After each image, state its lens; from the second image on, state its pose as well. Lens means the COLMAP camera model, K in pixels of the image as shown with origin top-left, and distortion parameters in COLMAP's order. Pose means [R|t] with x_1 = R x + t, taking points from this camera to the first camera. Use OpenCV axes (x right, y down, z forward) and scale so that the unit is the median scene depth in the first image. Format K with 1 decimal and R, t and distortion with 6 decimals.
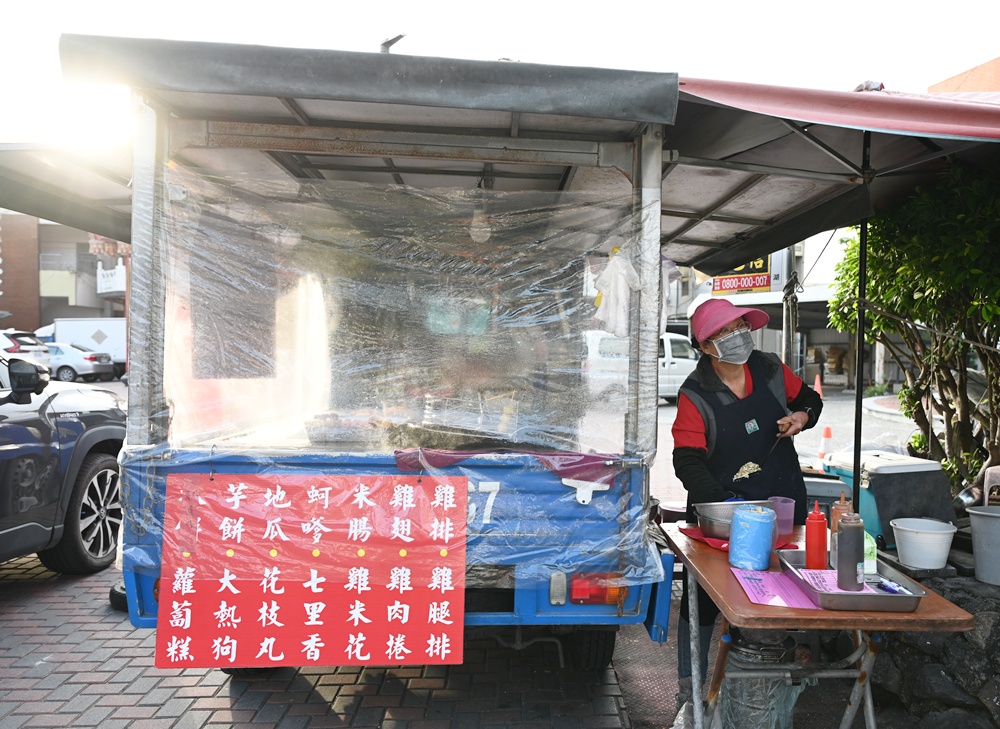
lens RADIAL K [[748.8, 0, 499.9], [0, 748.8, 370.4], [0, 0, 1]] dist [0.002884, 0.002065]
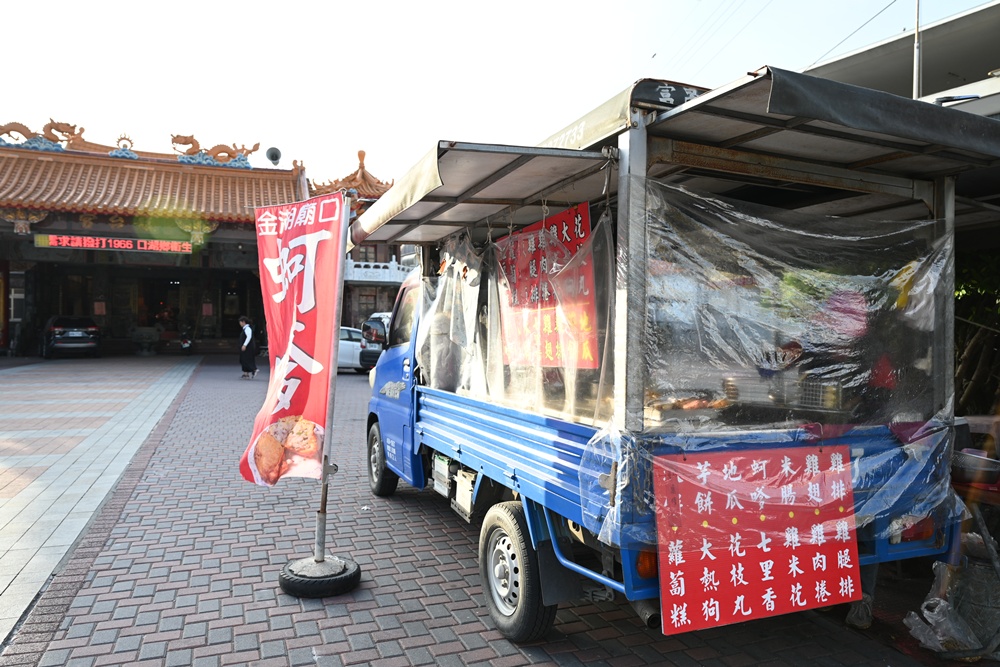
lens RADIAL K [[658.2, 0, 500.0], [0, 658.2, 333.5], [0, 0, 1]] dist [0.005914, 0.001325]
pose [[0.955464, -0.001829, 0.295101, -0.943188], [0.007322, 0.999820, -0.017510, -0.027433], [-0.295016, 0.018890, 0.955306, 0.139023]]
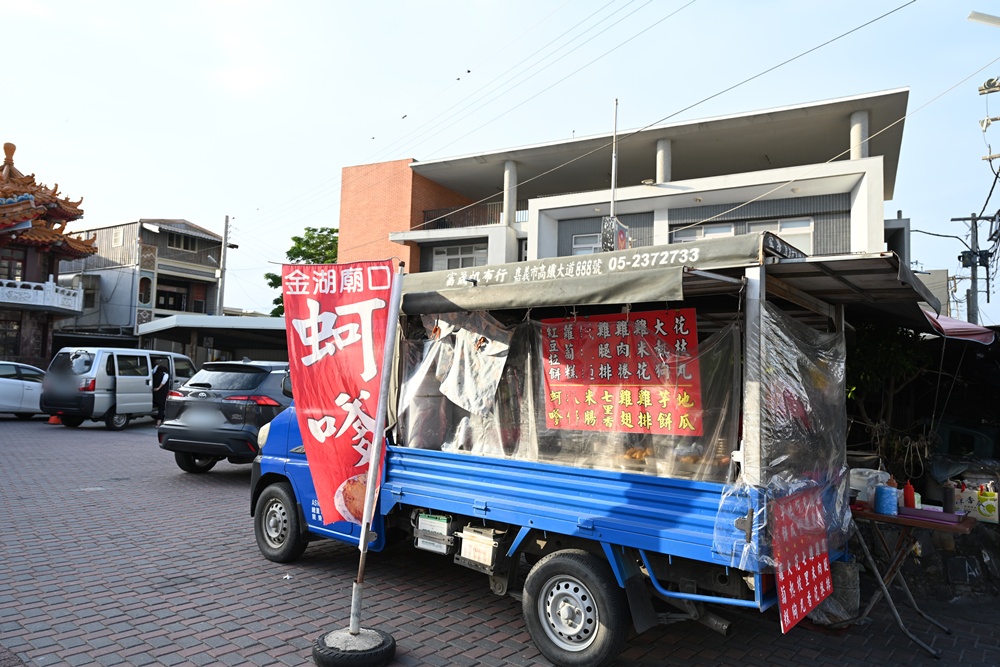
lens RADIAL K [[658.2, 0, 500.0], [0, 658.2, 333.5], [0, 0, 1]] dist [0.005914, 0.001325]
pose [[0.705949, 0.059589, 0.705752, -1.778278], [-0.007768, 0.997046, -0.076414, -0.096409], [-0.708220, 0.048462, 0.704326, 0.428638]]
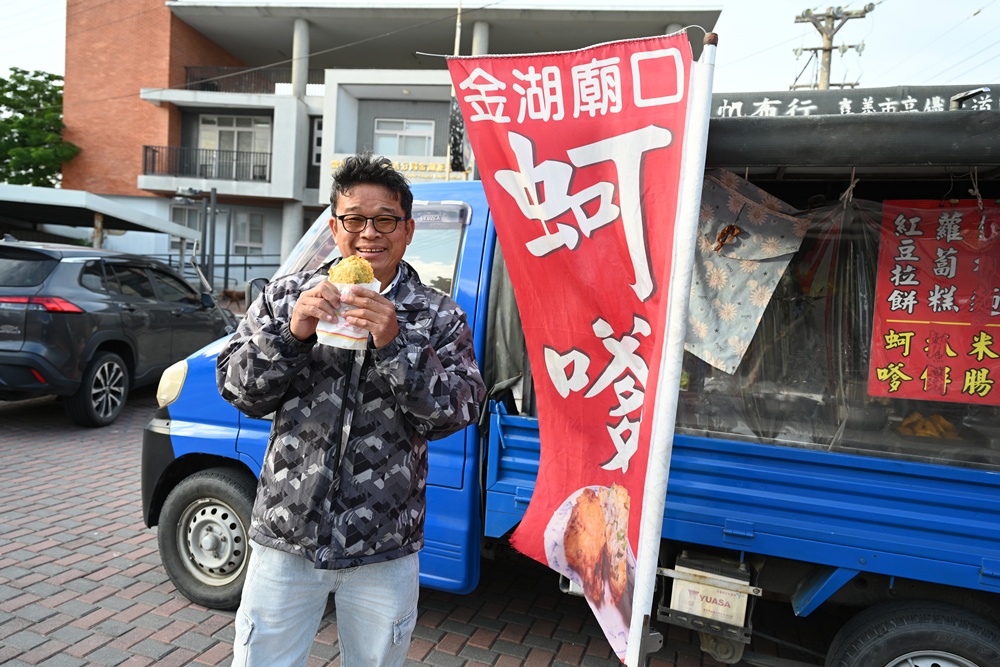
lens RADIAL K [[658.2, 0, 500.0], [0, 658.2, 333.5], [0, 0, 1]] dist [0.005914, 0.001325]
pose [[0.411272, -0.046528, 0.910324, -1.583914], [-0.038659, 0.996907, 0.068419, -0.118929], [-0.910692, -0.063331, 0.408202, 1.644538]]
